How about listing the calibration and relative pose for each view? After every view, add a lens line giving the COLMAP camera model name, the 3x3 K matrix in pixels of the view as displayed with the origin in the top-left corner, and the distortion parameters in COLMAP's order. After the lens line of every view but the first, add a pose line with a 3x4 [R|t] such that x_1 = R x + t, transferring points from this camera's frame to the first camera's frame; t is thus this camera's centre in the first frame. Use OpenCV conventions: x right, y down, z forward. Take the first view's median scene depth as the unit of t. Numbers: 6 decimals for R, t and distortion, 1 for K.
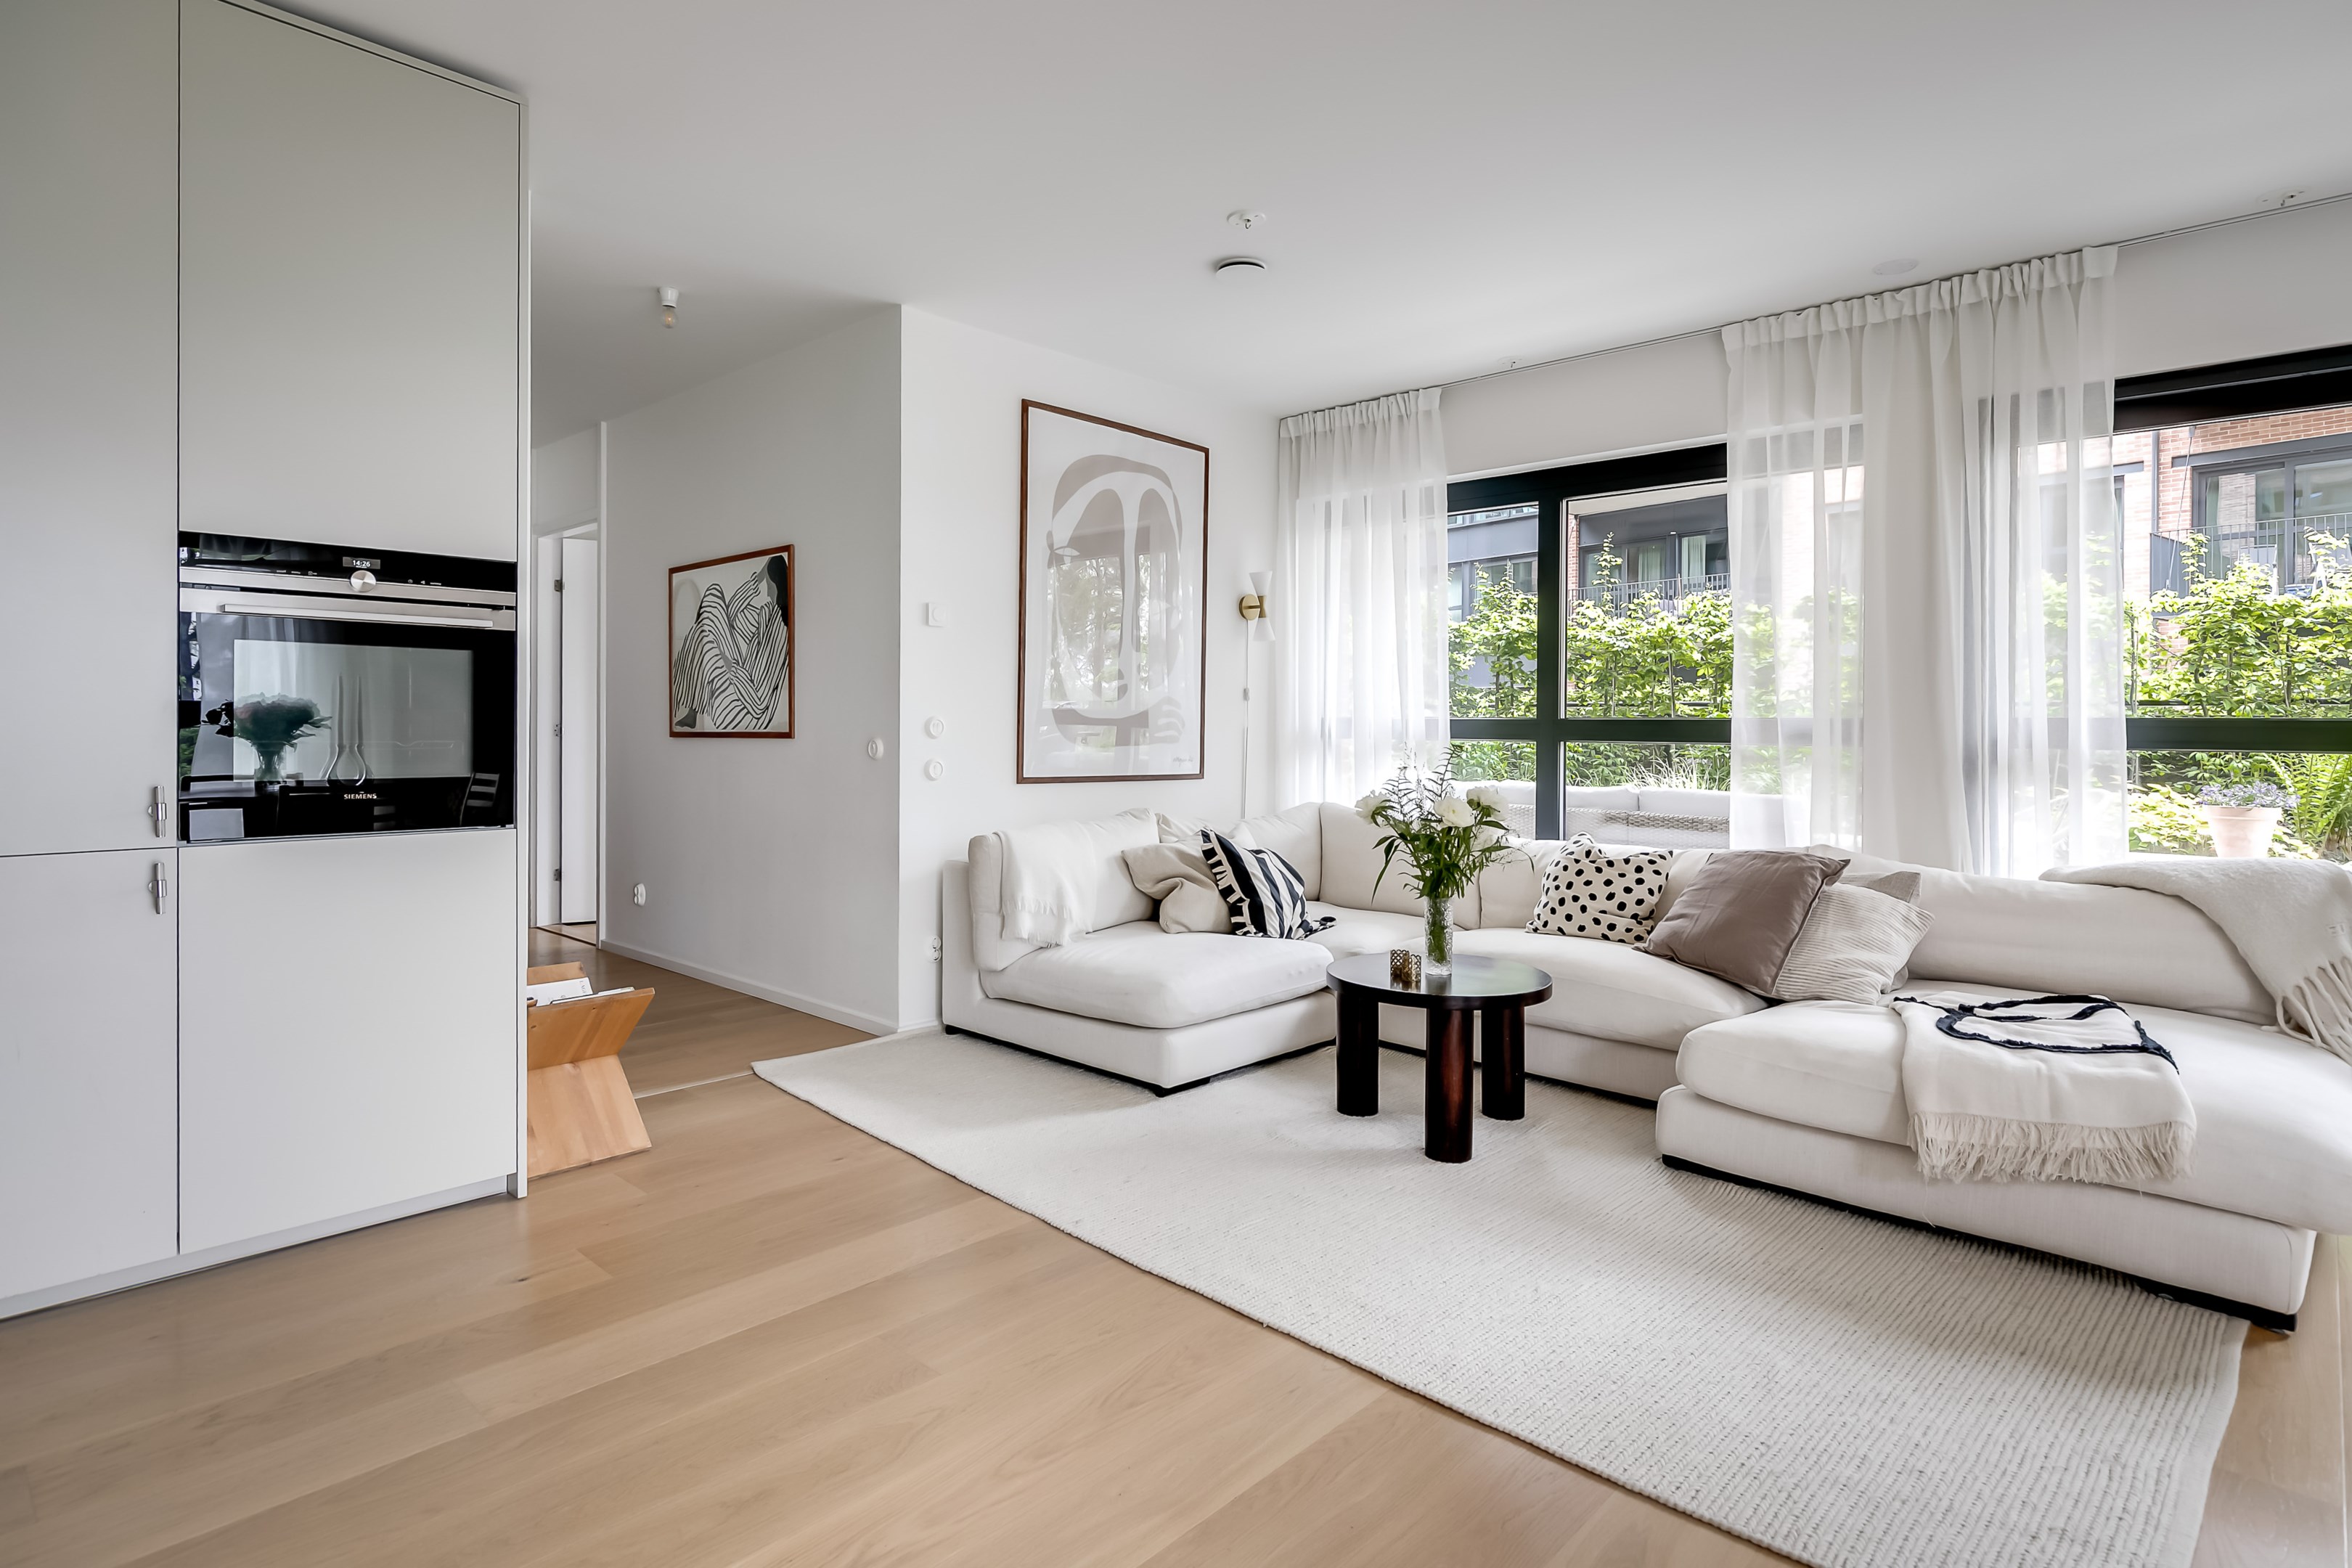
lens RADIAL K [[1231.9, 0, 1181.2], [0, 1231.9, 728.8], [0, 0, 1]] dist [-0.002357, -0.001176]
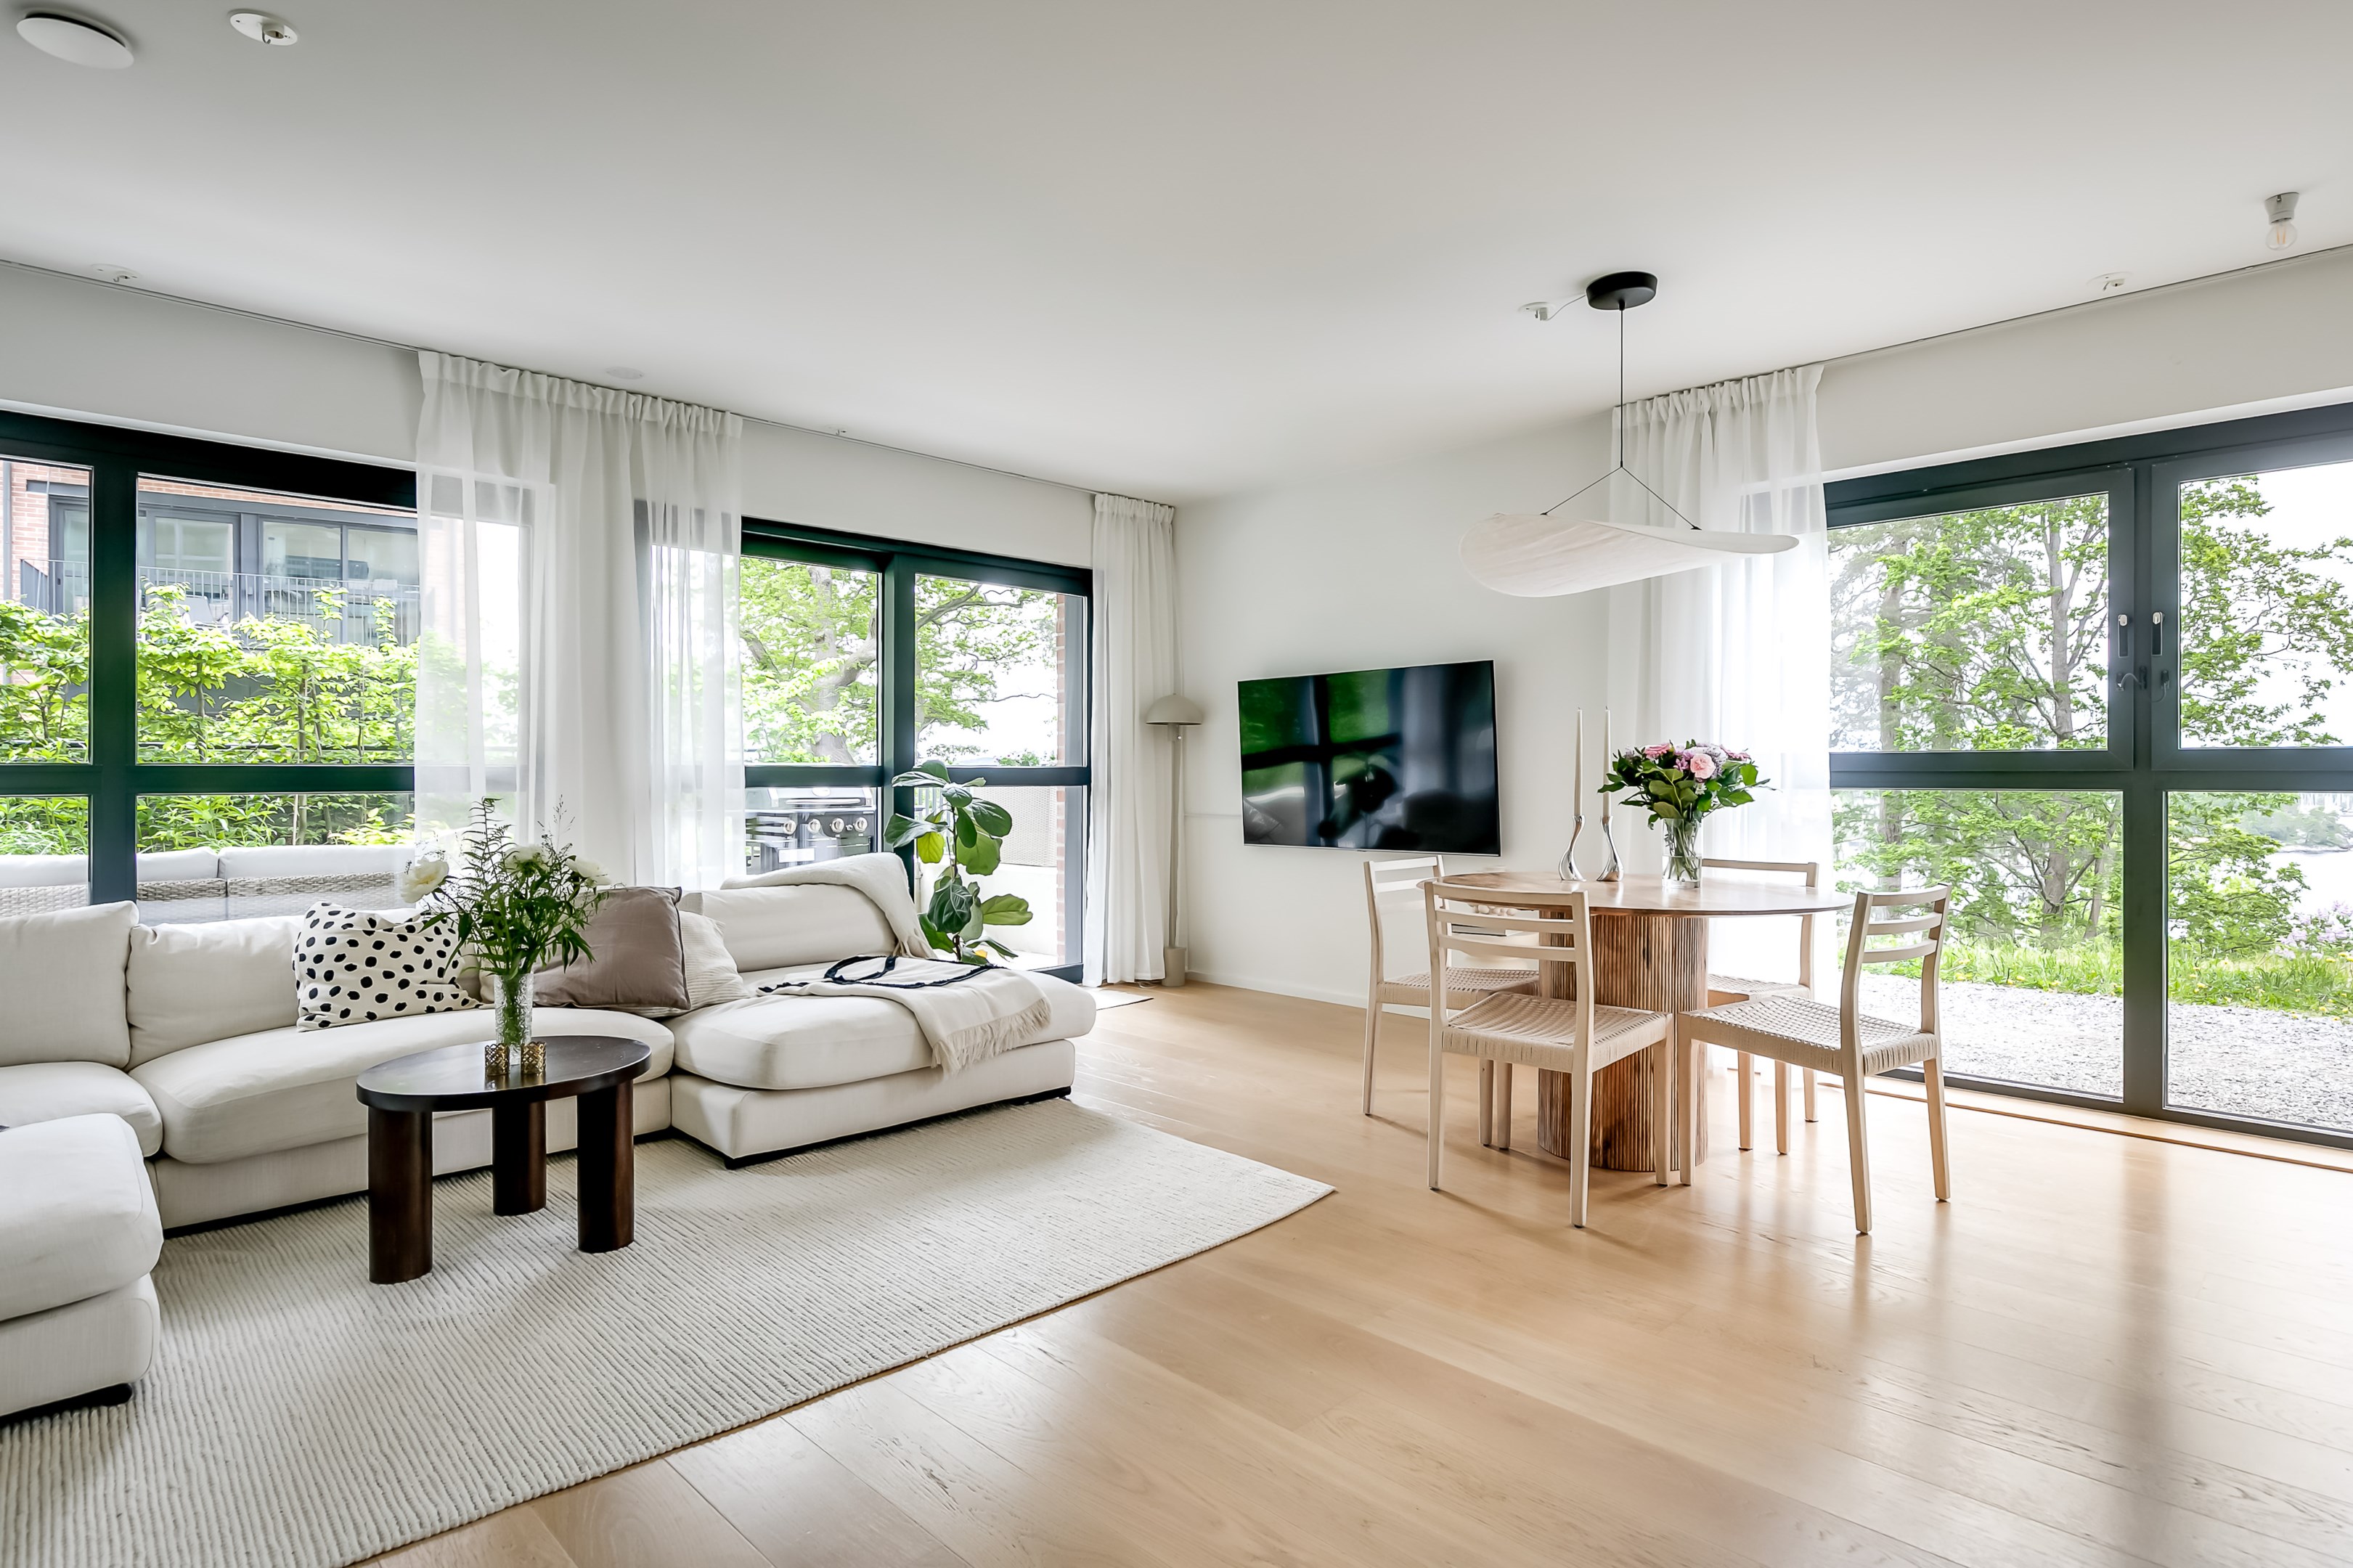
lens RADIAL K [[1227.8, 0, 1205.9], [0, 1227.8, 778.5], [0, 0, 1]] dist [-0.000149, 0.000463]
pose [[0.027137, -0.012125, 0.999558, -0.523990], [0.004231, 0.999919, 0.012015, -0.007494], [-0.999623, 0.003903, 0.027186, 0.404065]]
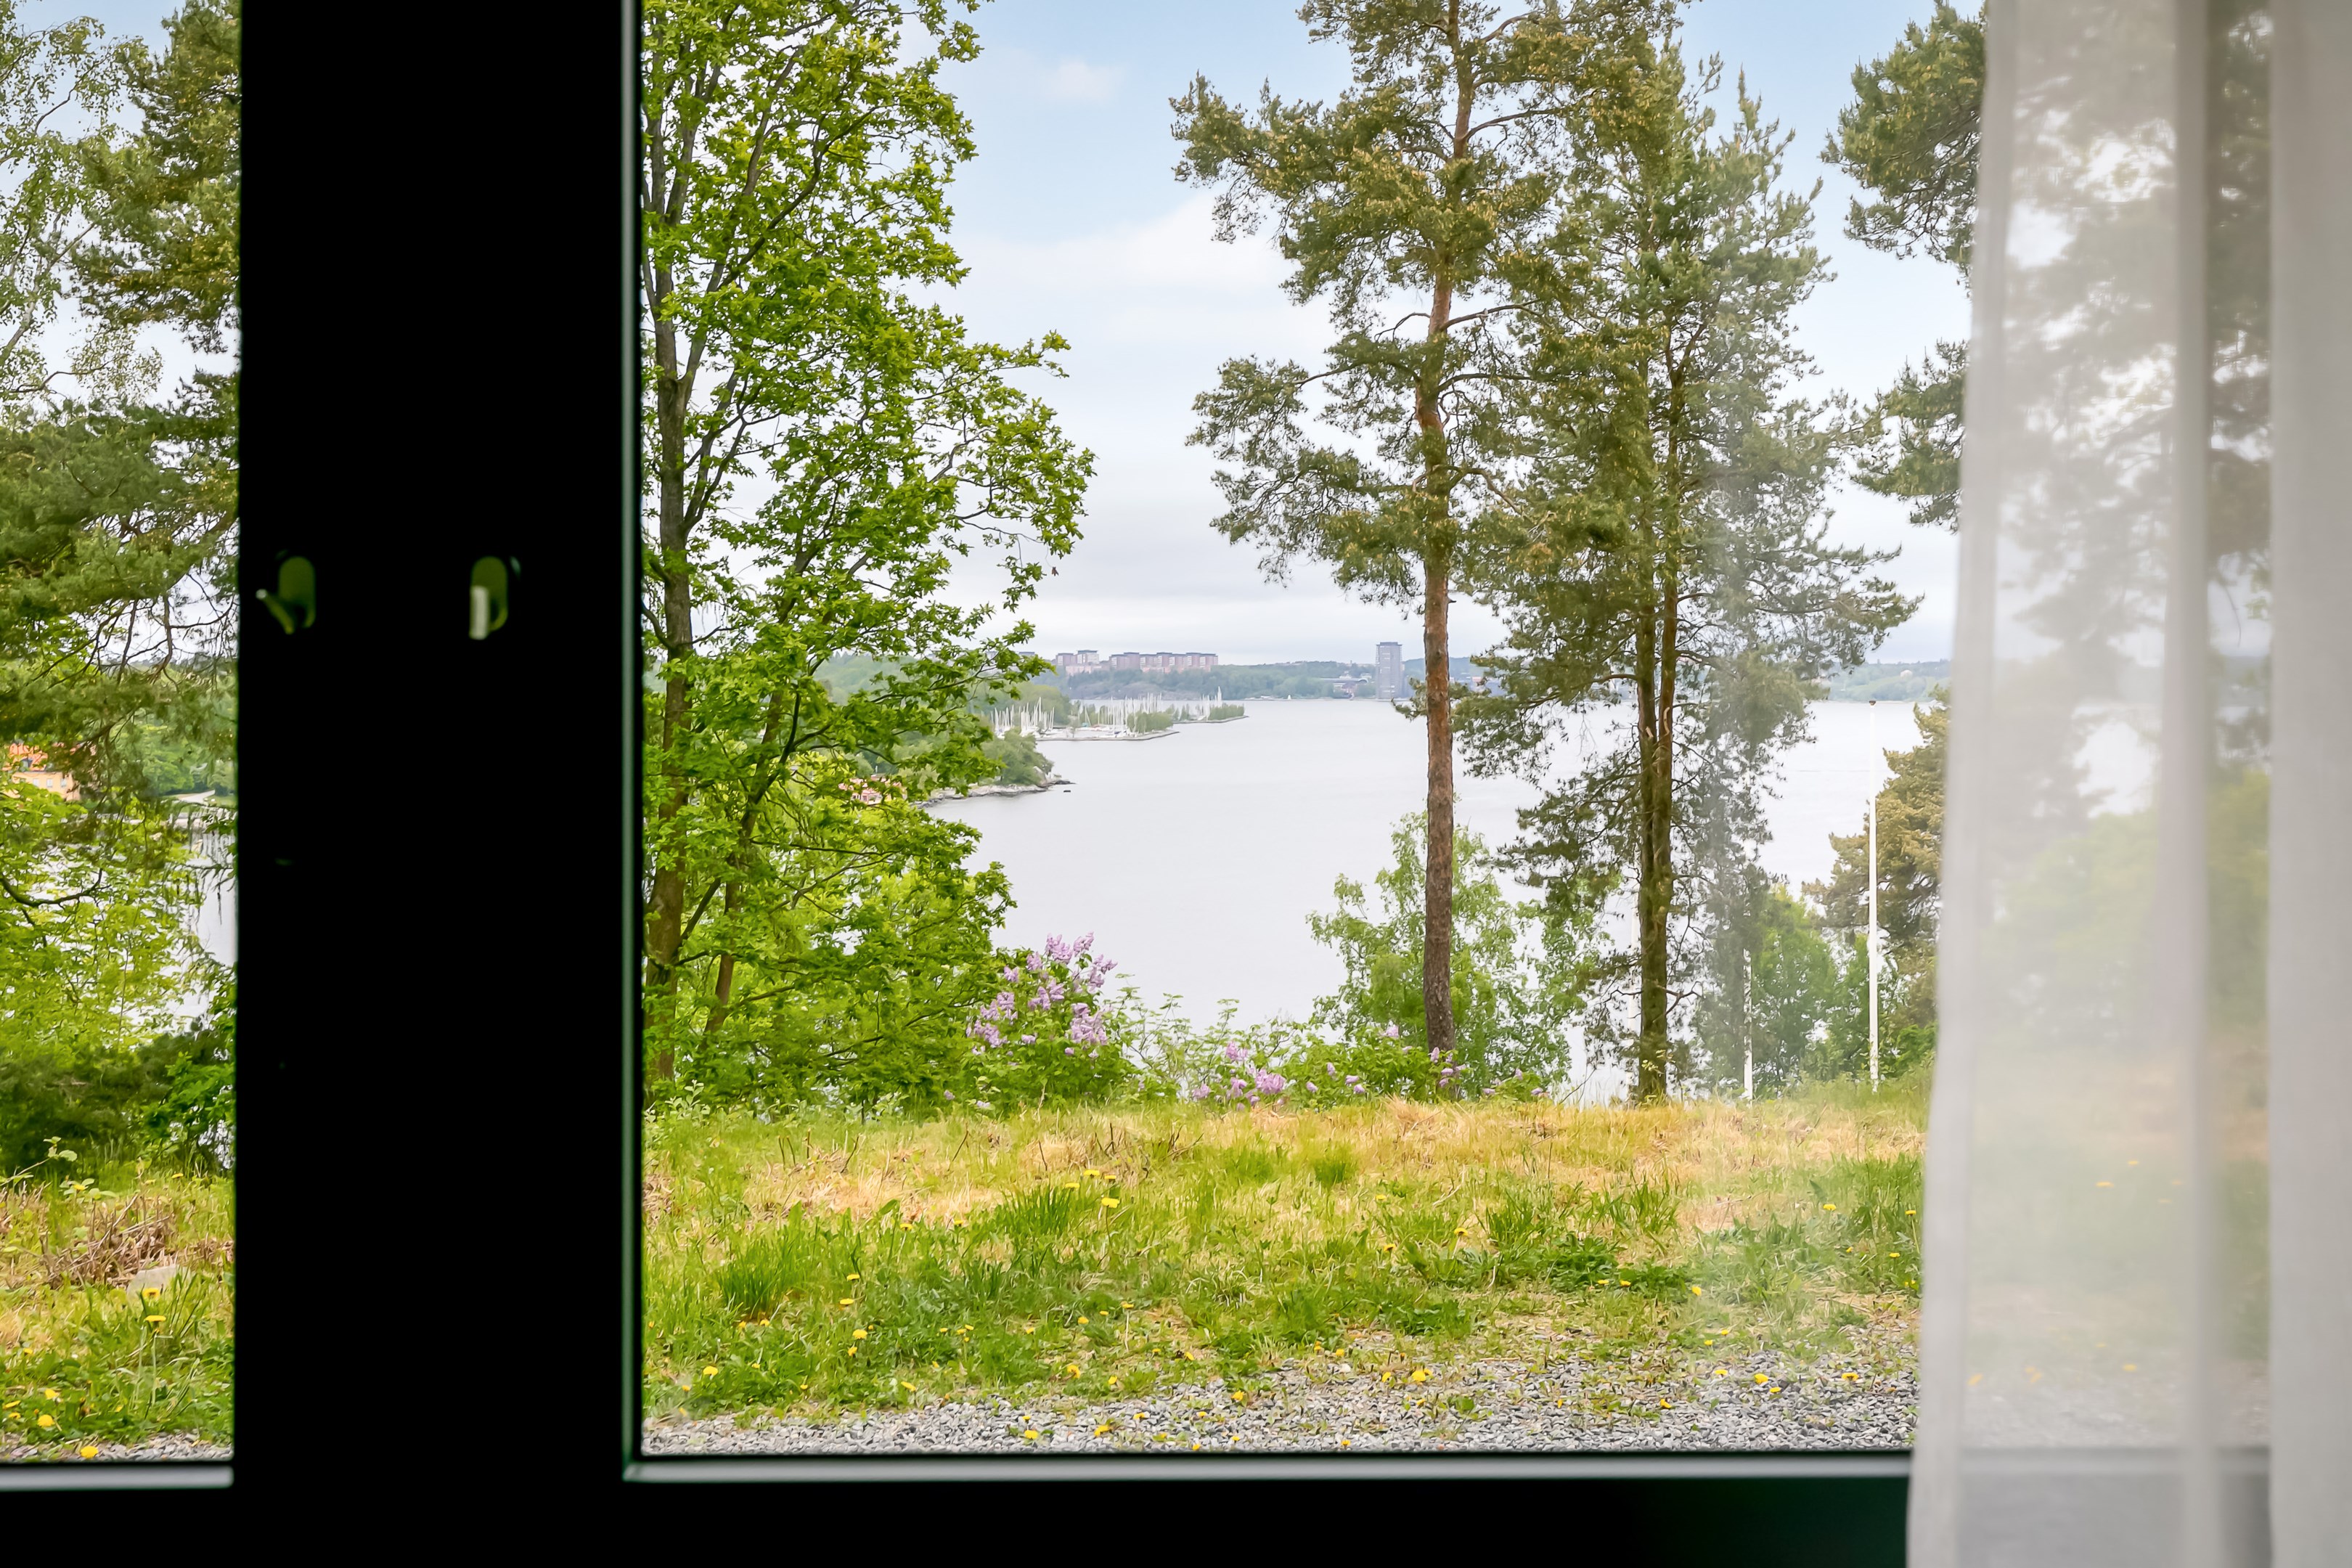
lens RADIAL K [[2380.3, 0, 1152.1], [0, 2380.3, 654.1], [0, 0, 1]] dist [0.000974, 0.004336]
pose [[-0.693816, -0.000291, 0.720152, 0.200405], [-0.001977, 0.999997, -0.001501, -0.109268], [-0.720150, -0.002465, -0.693814, -0.172688]]
